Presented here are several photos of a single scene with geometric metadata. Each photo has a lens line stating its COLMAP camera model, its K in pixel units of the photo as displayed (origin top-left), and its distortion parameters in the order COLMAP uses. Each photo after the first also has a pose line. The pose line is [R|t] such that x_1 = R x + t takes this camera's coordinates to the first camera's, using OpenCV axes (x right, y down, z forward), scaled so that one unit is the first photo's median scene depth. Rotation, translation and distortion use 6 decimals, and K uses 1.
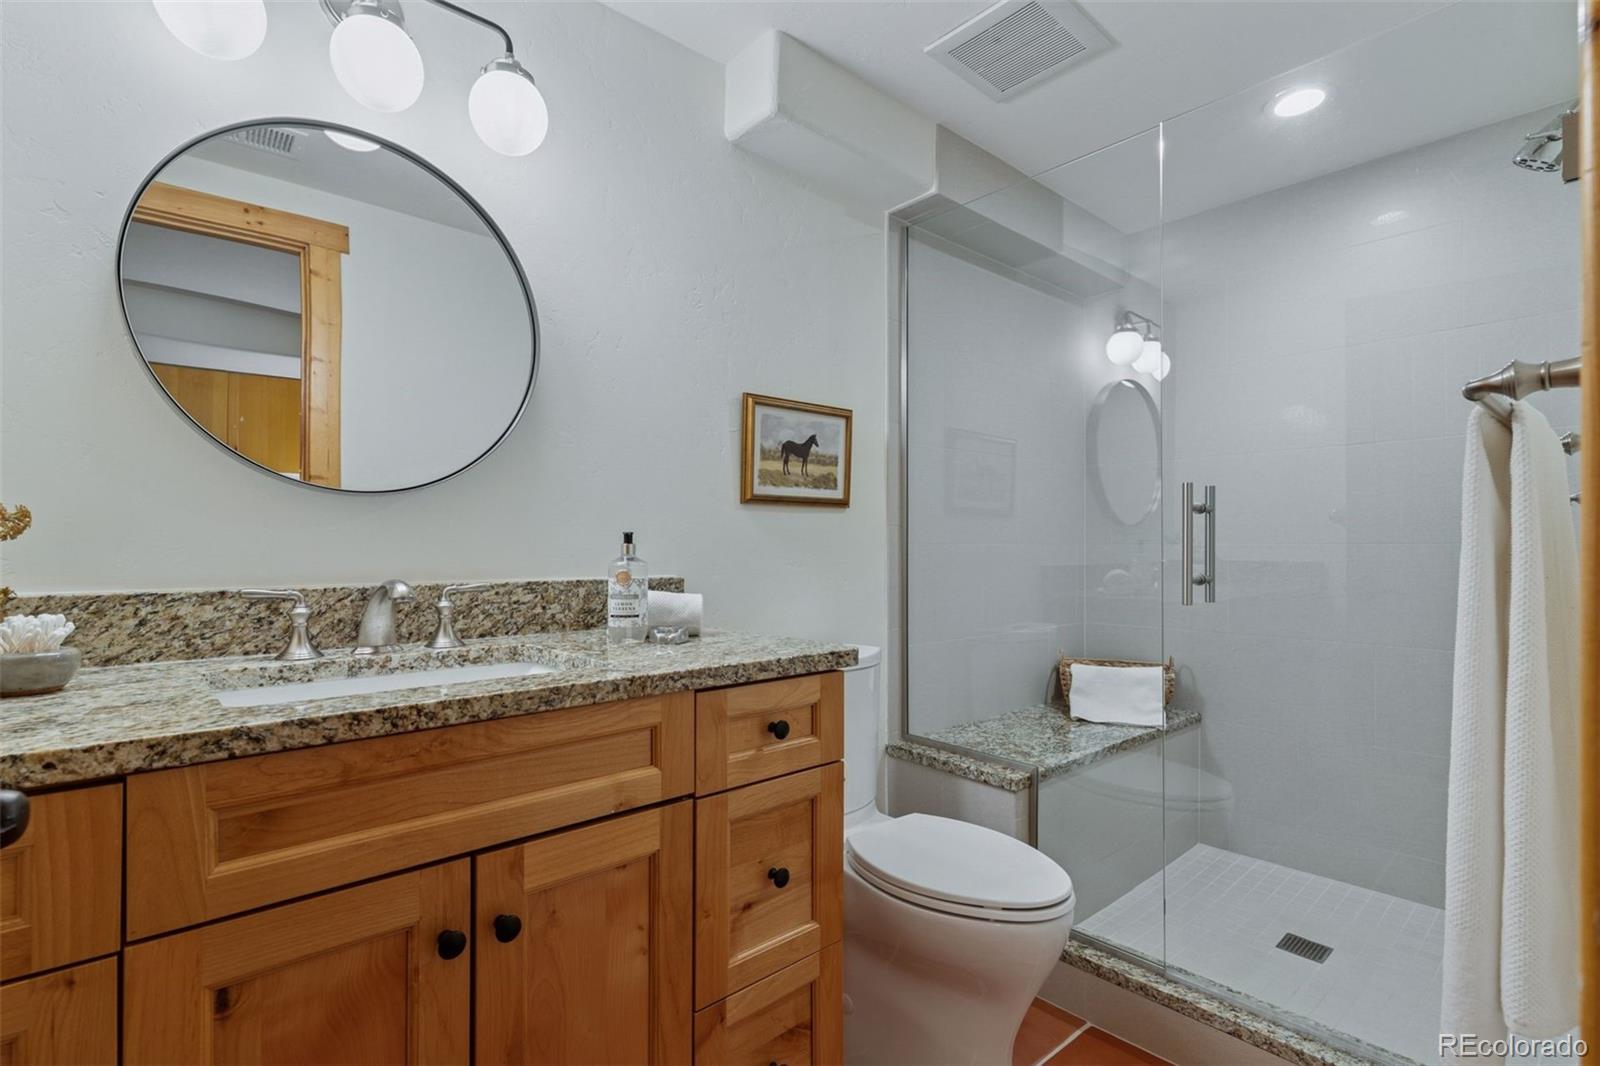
lens RADIAL K [[775.9, 0, 802.6], [0, 775.9, 544.4], [0, 0, 1]] dist [0.001346, 0.000482]
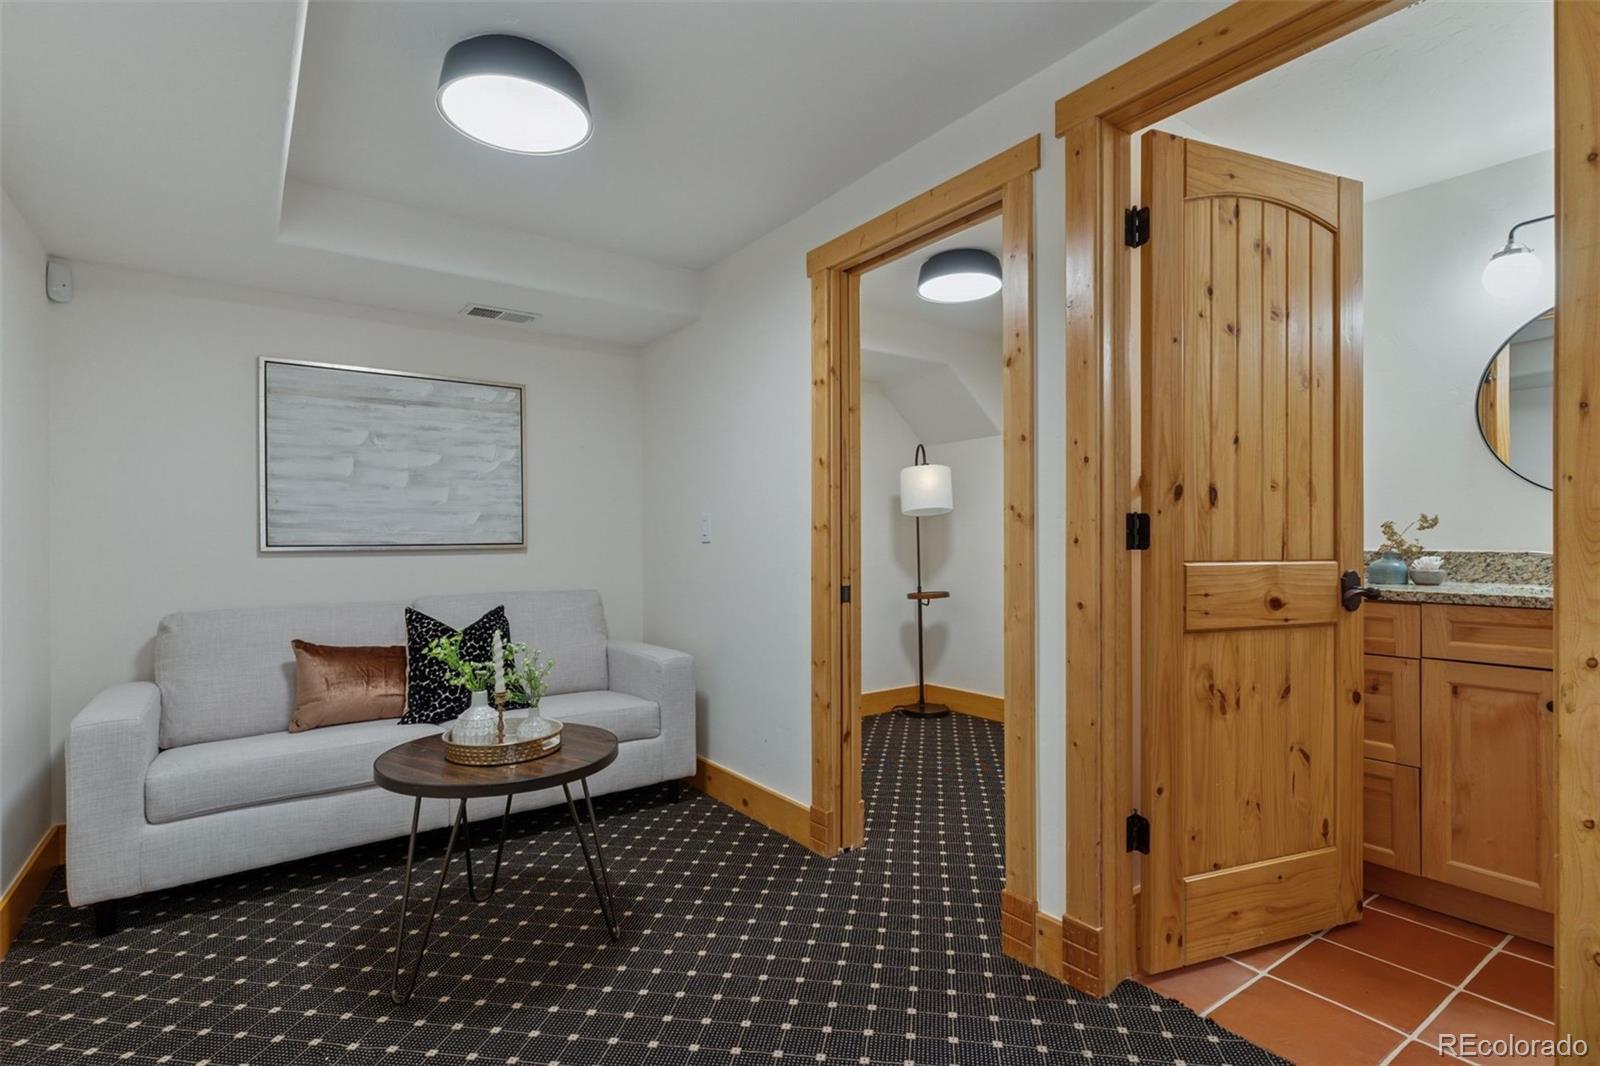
lens RADIAL K [[775.9, 0, 801.6], [0, 775.9, 536.1], [0, 0, 1]] dist [0.001346, 0.000482]
pose [[-0.103580, -0.003180, -0.994616, 2.045805], [0.006693, 0.999970, -0.003894, 0.016558], [0.994599, -0.007060, -0.103556, -0.949198]]
